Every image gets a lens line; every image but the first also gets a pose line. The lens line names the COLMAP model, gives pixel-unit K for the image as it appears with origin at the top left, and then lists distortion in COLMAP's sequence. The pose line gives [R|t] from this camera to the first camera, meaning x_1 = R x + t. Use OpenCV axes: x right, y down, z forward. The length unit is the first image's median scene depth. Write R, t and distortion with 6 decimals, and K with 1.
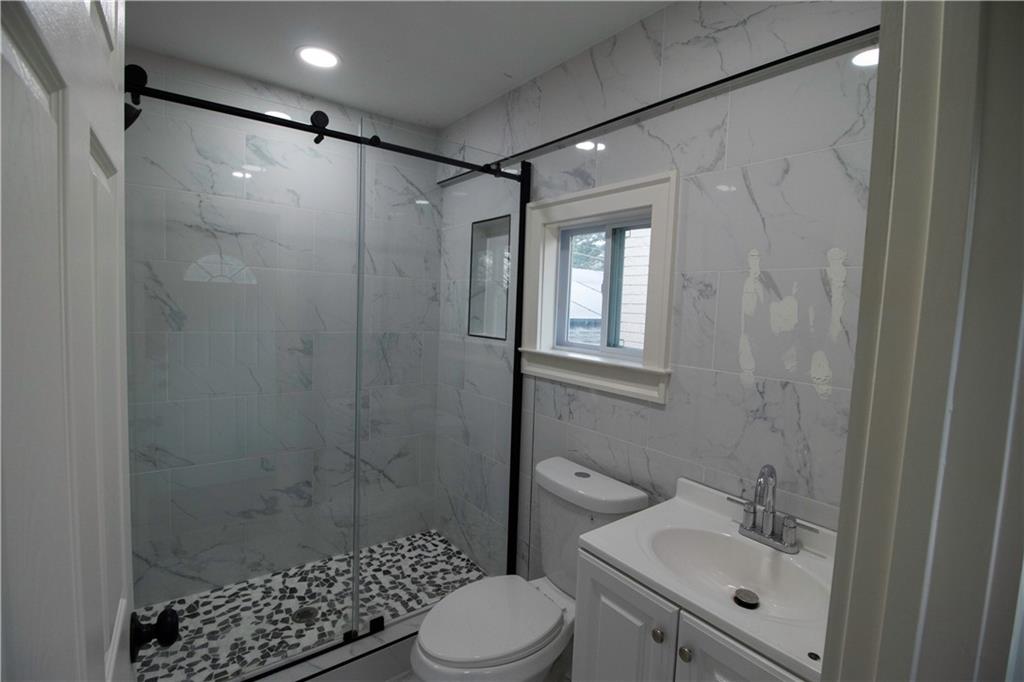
lens RADIAL K [[473.9, 0, 511.2], [0, 473.9, 337.5], [0, 0, 1]] dist [-0.001171, -0.012080]
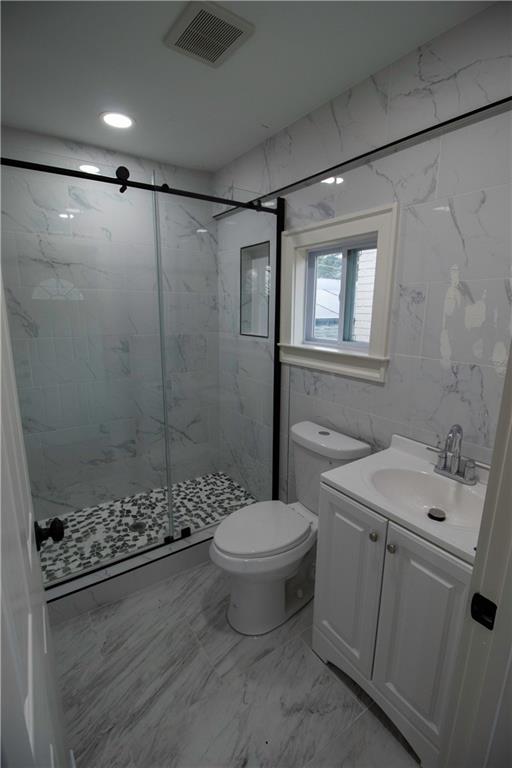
lens RADIAL K [[355.4, 0, 255.5], [0, 355.4, 383.7], [0, 0, 1]] dist [-0.001171, -0.012080]
pose [[0.998405, -0.019714, -0.052908, 0.003932], [0.026921, 0.989901, 0.139182, -0.007674], [0.049630, -0.140384, 0.988852, -0.030586]]
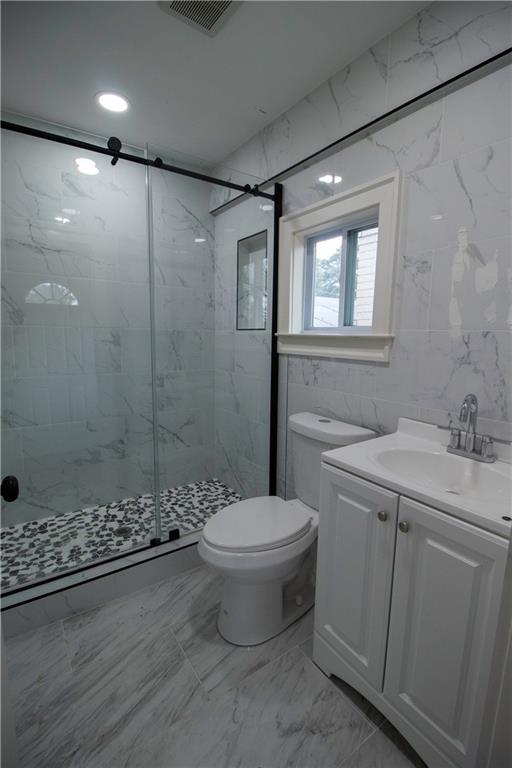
lens RADIAL K [[355.4, 0, 257.1], [0, 355.4, 385.3], [0, 0, 1]] dist [-0.001171, -0.012080]
pose [[0.998875, -0.017302, -0.044160, 0.007236], [0.020495, 0.997128, 0.072908, 0.098702], [0.042772, -0.073731, 0.996361, 0.017914]]
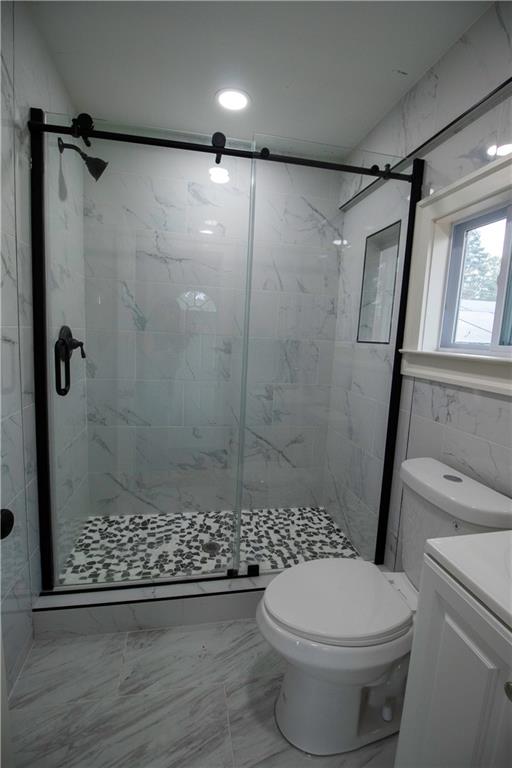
lens RADIAL K [[355.4, 0, 255.3], [0, 355.4, 384.7], [0, 0, 1]] dist [-0.001171, -0.012080]
pose [[0.899465, 0.065164, -0.432108, 0.077271], [-0.042746, 0.997197, 0.061405, 0.068882], [0.434898, -0.036761, 0.899729, 0.181697]]
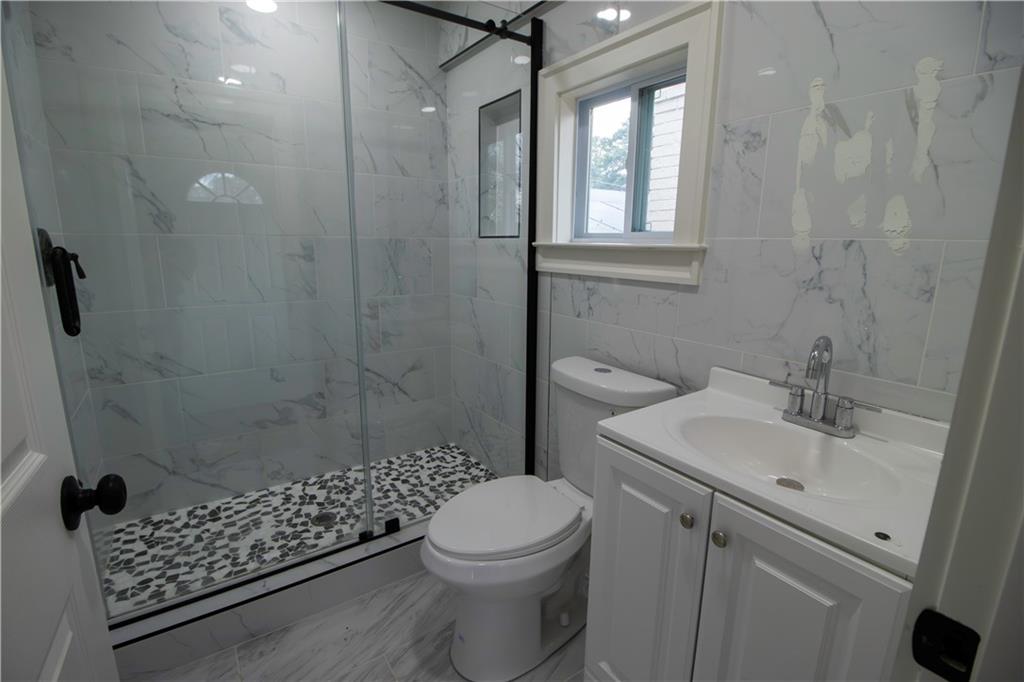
lens RADIAL K [[473.9, 0, 507.6], [0, 473.9, 339.6], [0, 0, 1]] dist [-0.001171, -0.012080]
pose [[0.998123, -0.018023, -0.058535, 0.018732], [0.025770, 0.990591, 0.134409, 0.088691], [0.055562, -0.135665, 0.989196, 0.082563]]
